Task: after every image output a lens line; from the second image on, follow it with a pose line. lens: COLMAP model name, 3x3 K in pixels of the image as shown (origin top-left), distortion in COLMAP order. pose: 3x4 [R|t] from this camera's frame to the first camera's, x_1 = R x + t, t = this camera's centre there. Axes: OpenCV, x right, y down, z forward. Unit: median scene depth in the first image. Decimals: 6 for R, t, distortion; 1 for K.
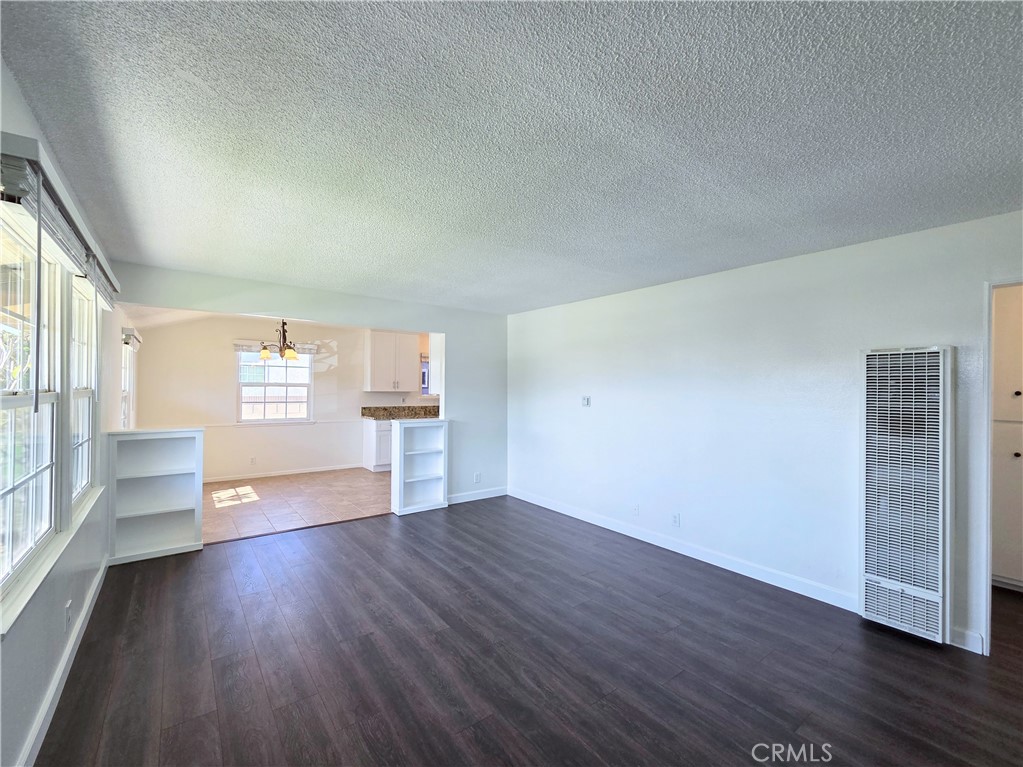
lens RADIAL K [[436.1, 0, 511.5], [0, 436.1, 383.5], [0, 0, 1]] dist [0.000586, -0.000202]
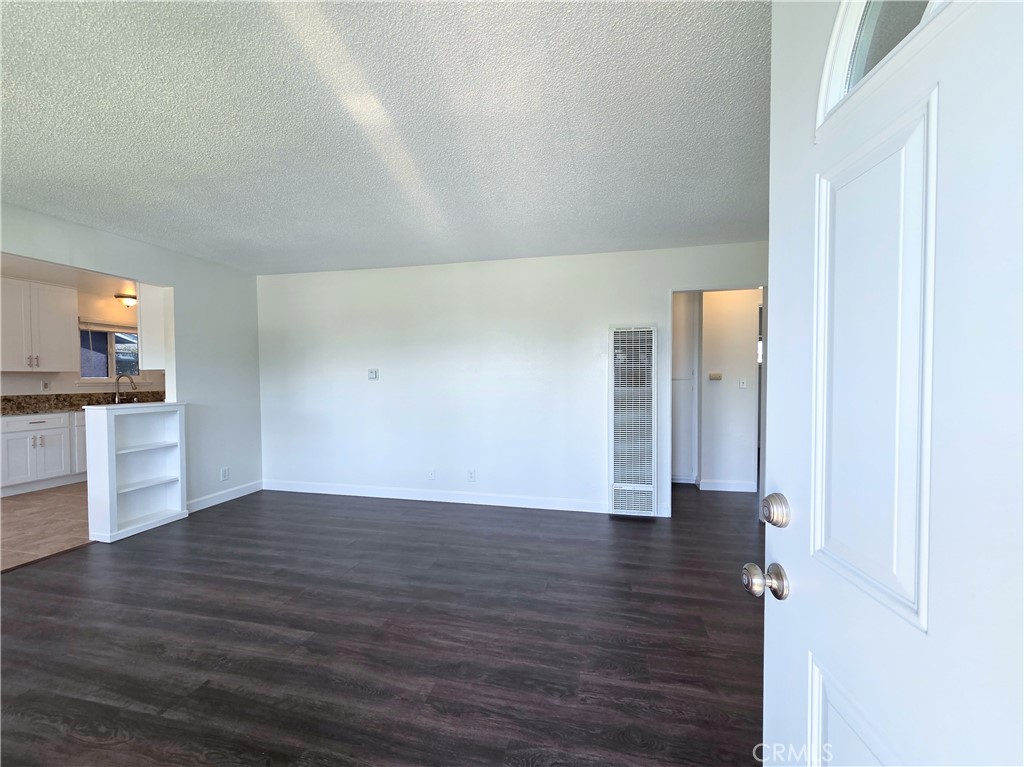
lens RADIAL K [[424.1, 0, 508.1], [0, 424.1, 385.4], [0, 0, 1]] dist [0.002776, 0.000473]
pose [[0.772131, -0.025677, 0.634944, -0.247193], [0.006170, 0.999439, 0.032914, 0.045402], [-0.635433, -0.021497, 0.771857, 0.107047]]
